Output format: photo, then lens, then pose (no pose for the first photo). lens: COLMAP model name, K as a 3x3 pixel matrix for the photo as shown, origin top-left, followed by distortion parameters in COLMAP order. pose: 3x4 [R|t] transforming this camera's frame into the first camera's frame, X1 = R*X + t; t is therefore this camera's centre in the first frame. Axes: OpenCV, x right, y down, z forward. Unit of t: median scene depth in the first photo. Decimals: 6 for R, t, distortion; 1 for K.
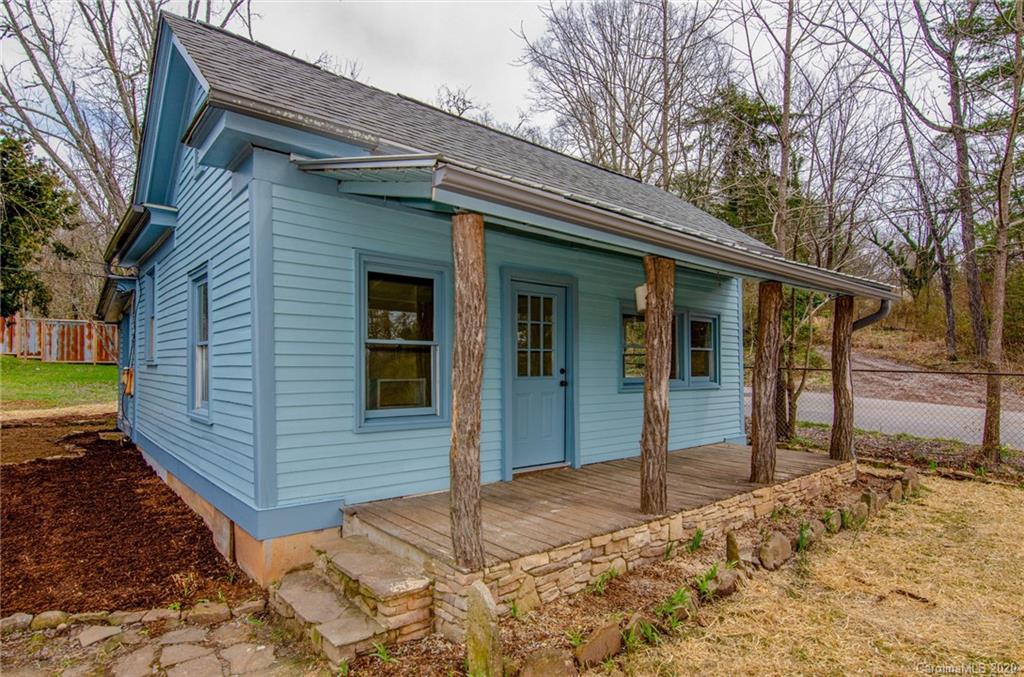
lens RADIAL K [[553.1, 0, 515.1], [0, 553.1, 367.4], [0, 0, 1]] dist [-0.002297, -0.012455]
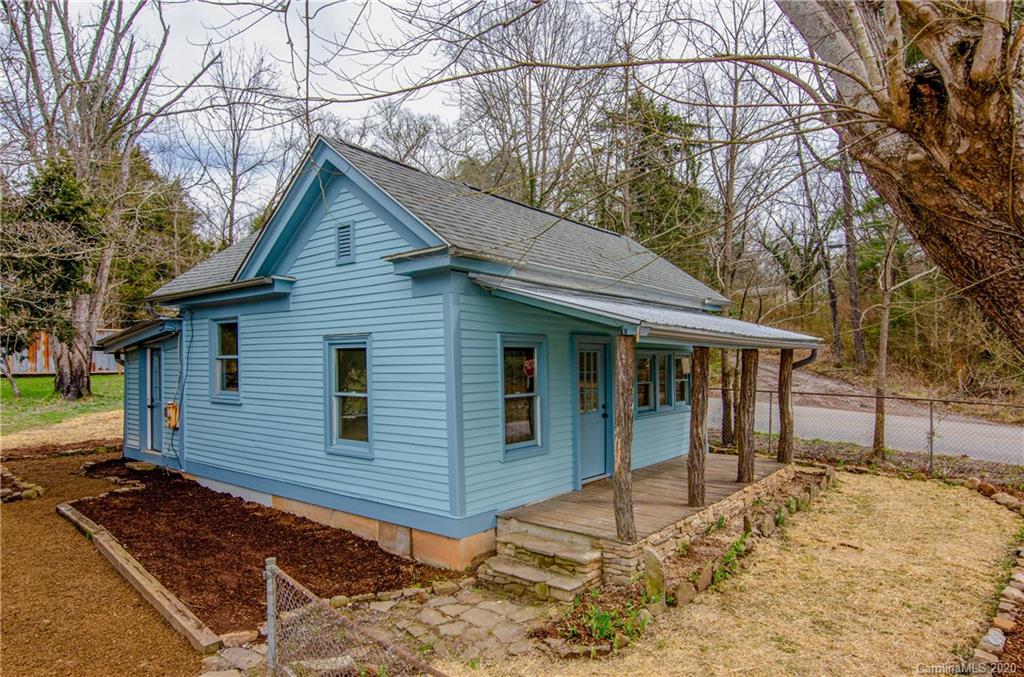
lens RADIAL K [[603.3, 0, 511.6], [0, 603.3, 369.8], [0, 0, 1]] dist [-0.004402, -0.001828]
pose [[0.981607, -0.012197, 0.190521, -0.505072], [0.009838, 0.999863, 0.013321, -0.127306], [-0.190658, -0.011202, 0.981593, -0.483770]]
